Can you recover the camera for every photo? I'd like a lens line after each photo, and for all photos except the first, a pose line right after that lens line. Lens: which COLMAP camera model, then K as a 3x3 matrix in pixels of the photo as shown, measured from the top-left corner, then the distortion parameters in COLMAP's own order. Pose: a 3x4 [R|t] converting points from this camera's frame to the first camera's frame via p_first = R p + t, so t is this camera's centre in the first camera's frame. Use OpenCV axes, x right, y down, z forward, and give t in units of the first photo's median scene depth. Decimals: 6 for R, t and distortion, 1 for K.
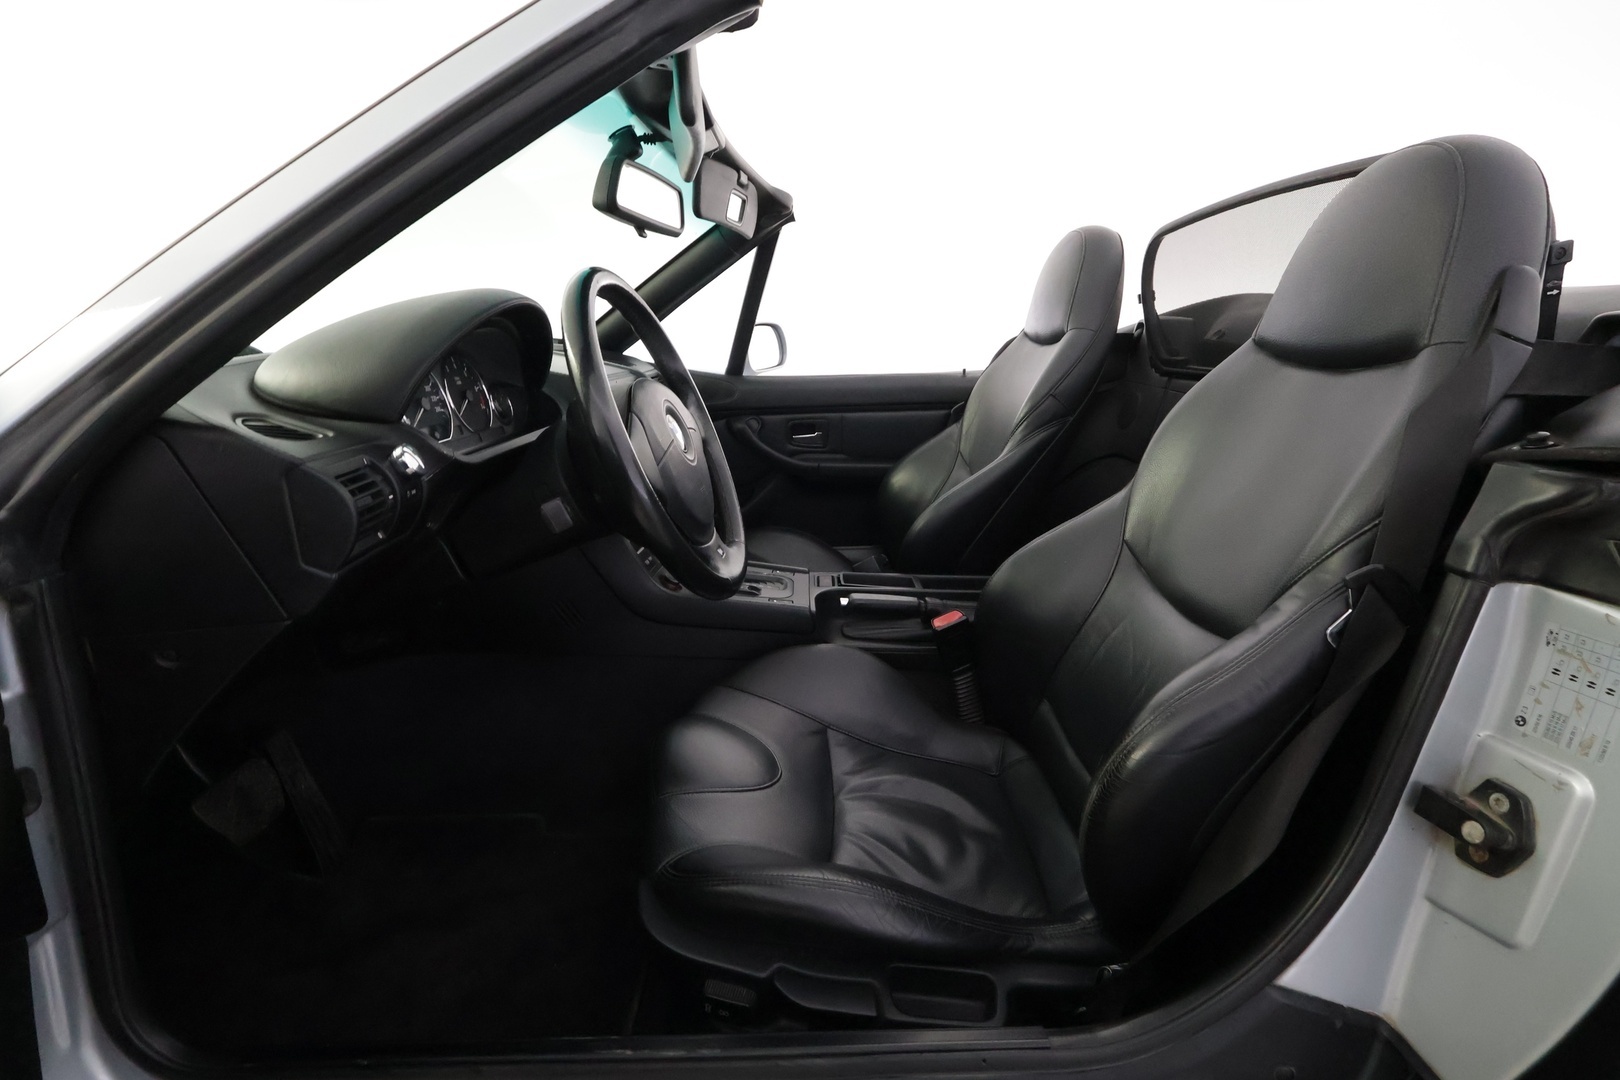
lens RADIAL K [[751.6, 0, 807.0], [0, 751.6, 550.0], [0, 0, 1]] dist [-0.010390, 0.000062]
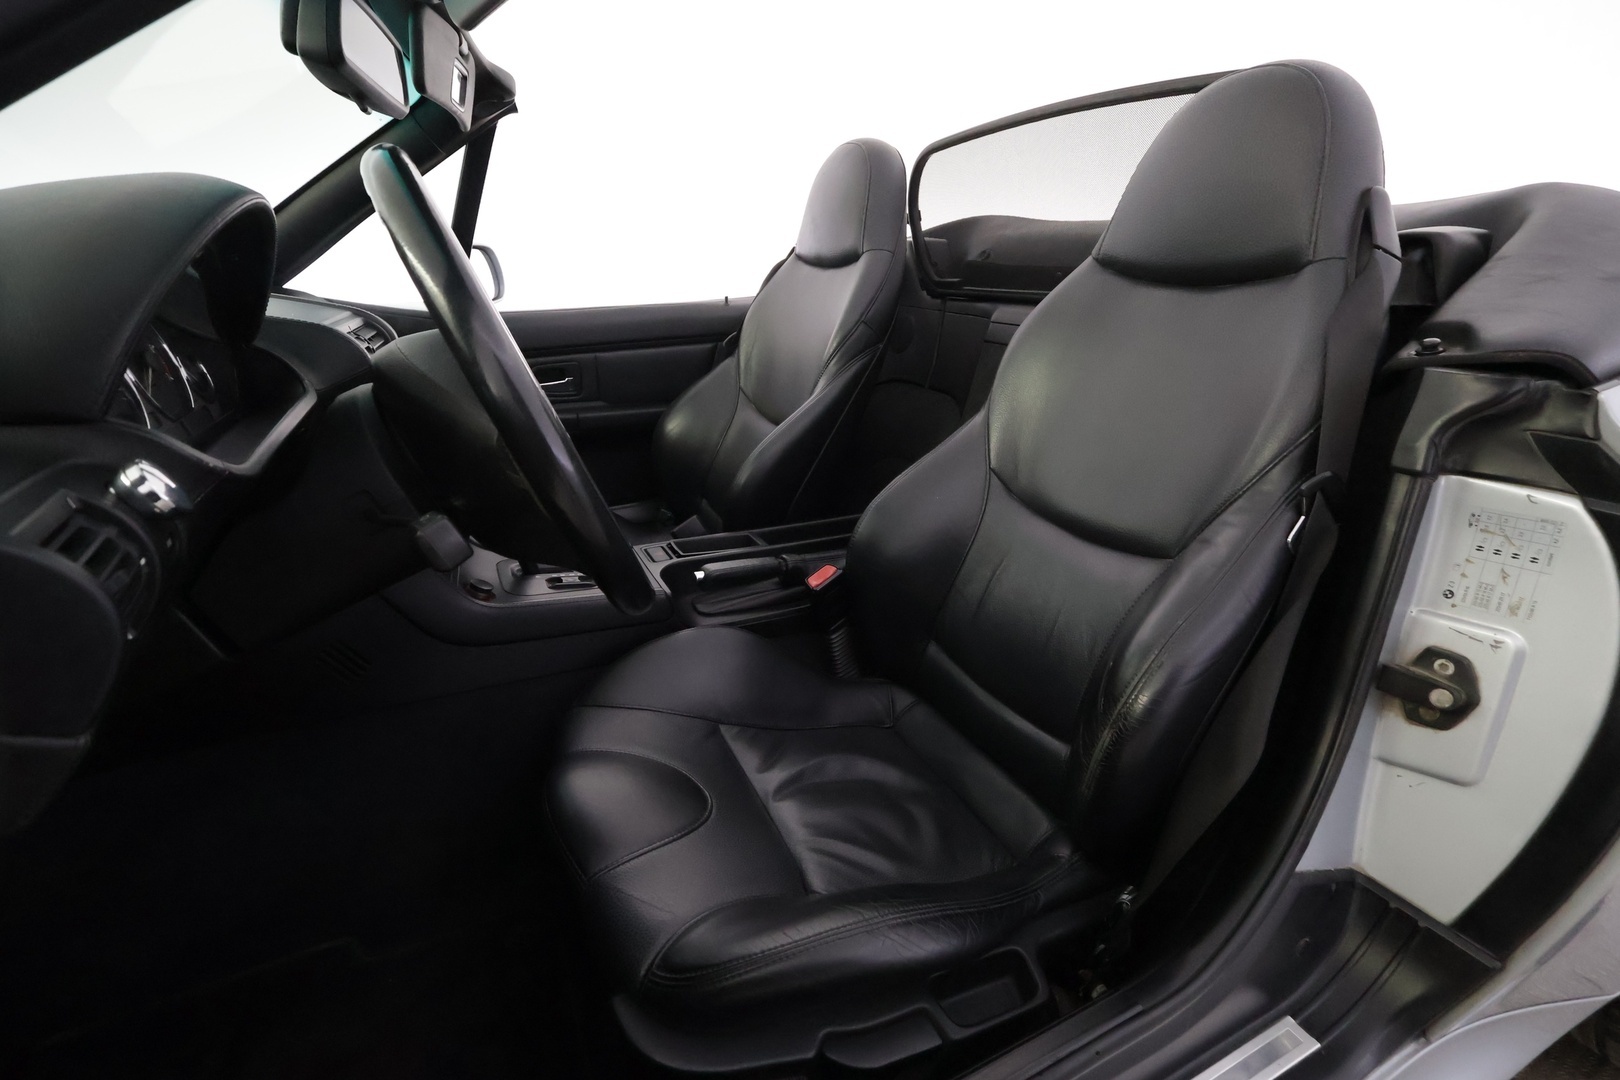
lens RADIAL K [[751.6, 0, 807.0], [0, 751.6, 550.0], [0, 0, 1]] dist [-0.010390, 0.000062]
pose [[0.901247, -0.160538, 0.402468, -0.233610], [0.124532, 0.985612, 0.114280, -0.055860], [-0.415024, -0.052874, 0.908273, 0.215424]]
